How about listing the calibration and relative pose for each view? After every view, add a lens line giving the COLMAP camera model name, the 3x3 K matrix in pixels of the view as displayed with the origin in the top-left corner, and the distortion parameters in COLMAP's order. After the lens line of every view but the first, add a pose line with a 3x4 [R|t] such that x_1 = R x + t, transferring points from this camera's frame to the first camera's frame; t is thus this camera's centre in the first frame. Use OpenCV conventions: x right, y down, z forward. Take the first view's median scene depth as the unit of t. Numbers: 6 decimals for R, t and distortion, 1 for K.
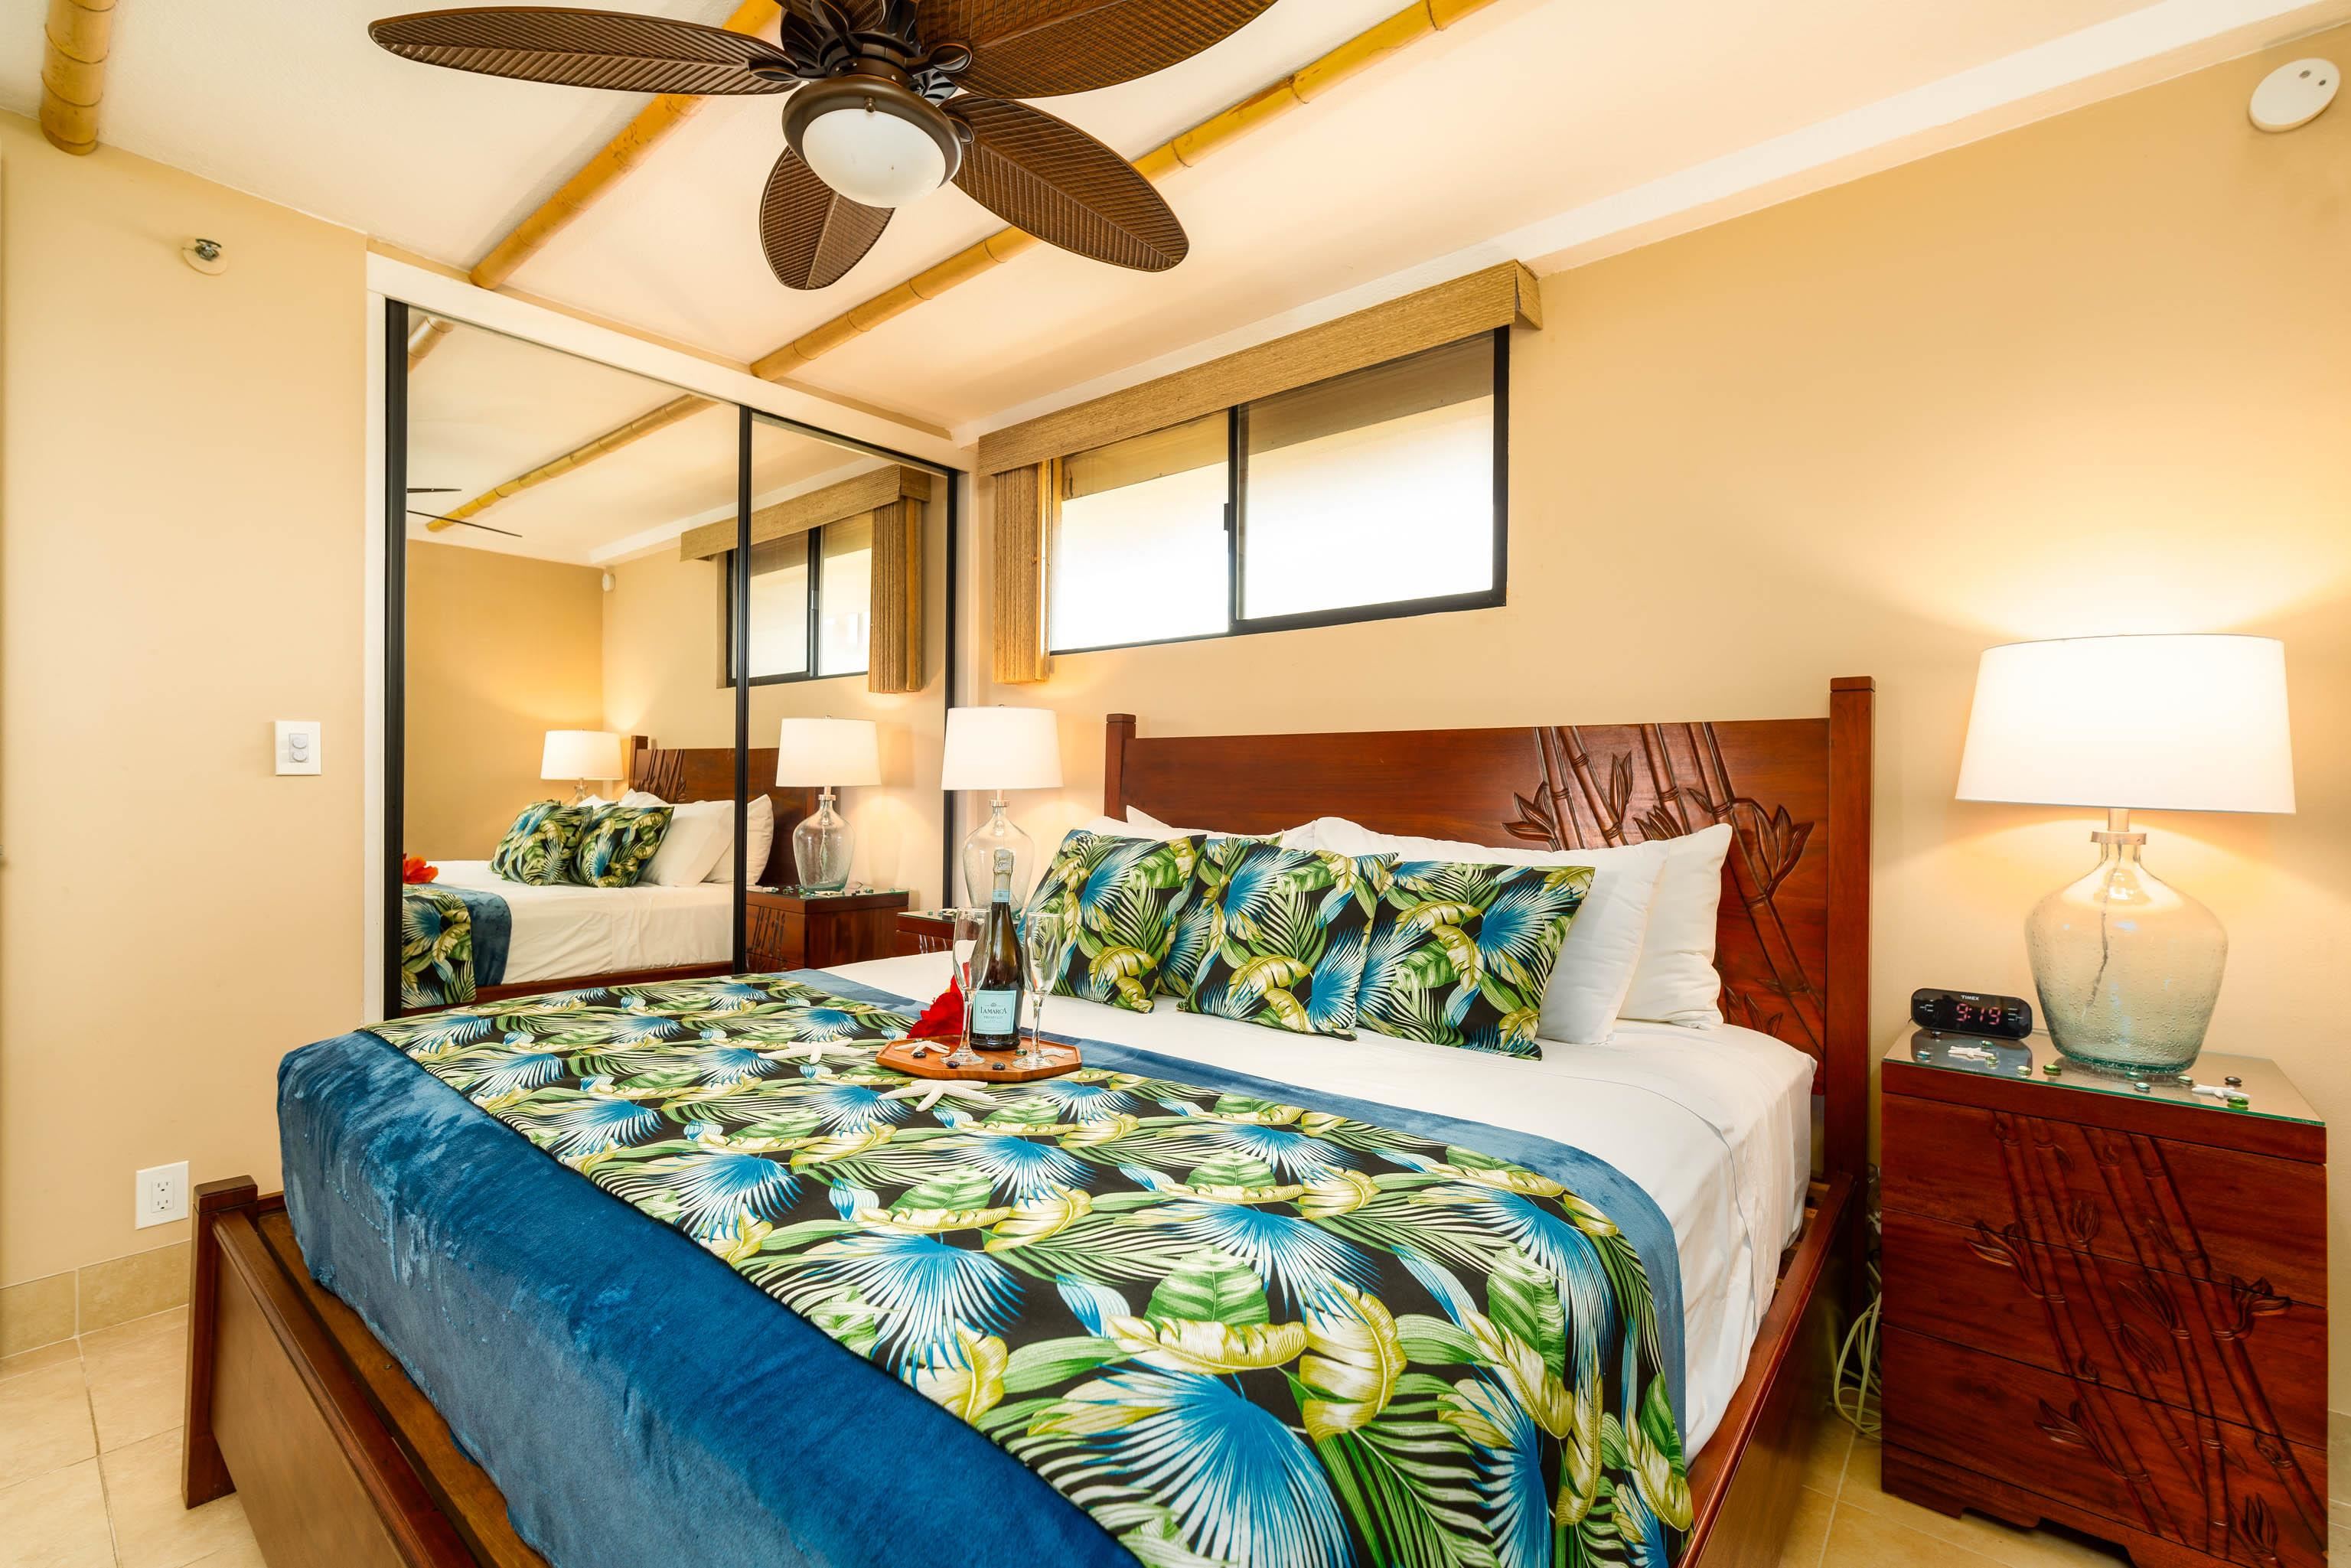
lens RADIAL K [[1015.3, 0, 1165.0], [0, 1015.3, 784.6], [0, 0, 1]] dist [0.000751, 0.000215]
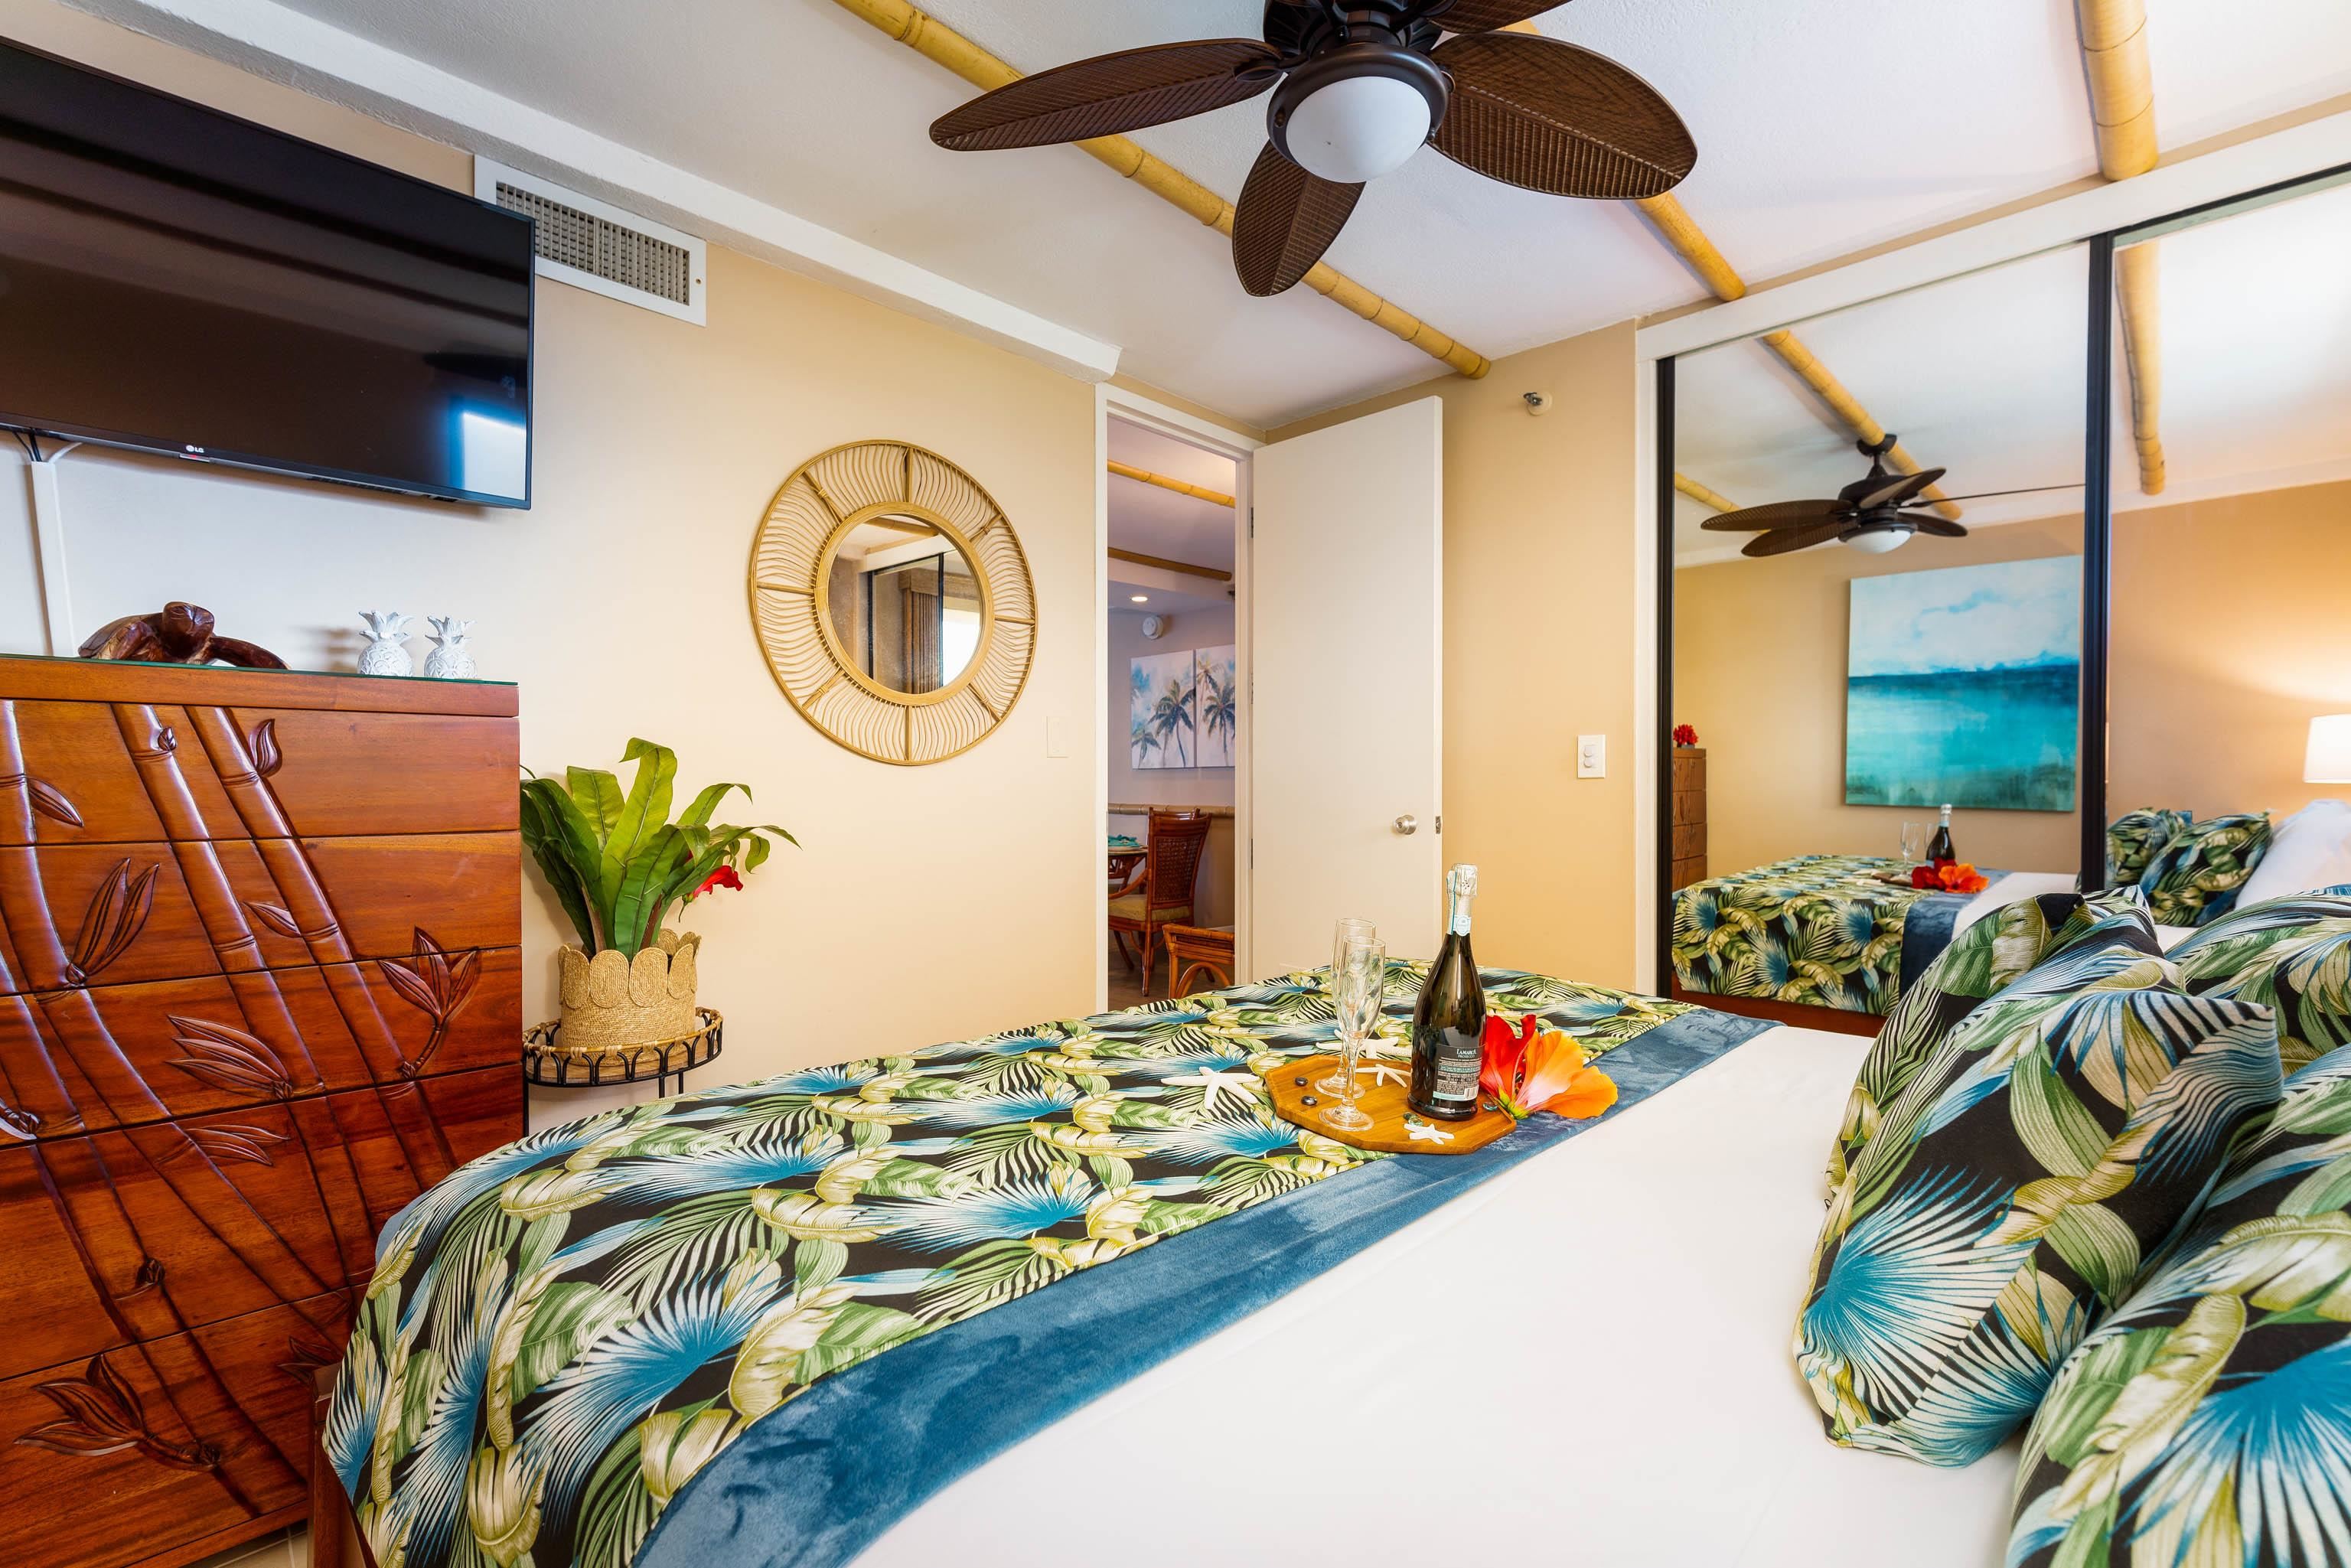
lens RADIAL K [[1015.3, 0, 1165.0], [0, 1015.3, 784.6], [0, 0, 1]] dist [0.000751, 0.000215]
pose [[-0.092128, -0.005999, -0.995729, 0.427180], [-0.001247, 0.999982, -0.005910, 0.006255], [0.995746, 0.000697, -0.092133, 0.565526]]
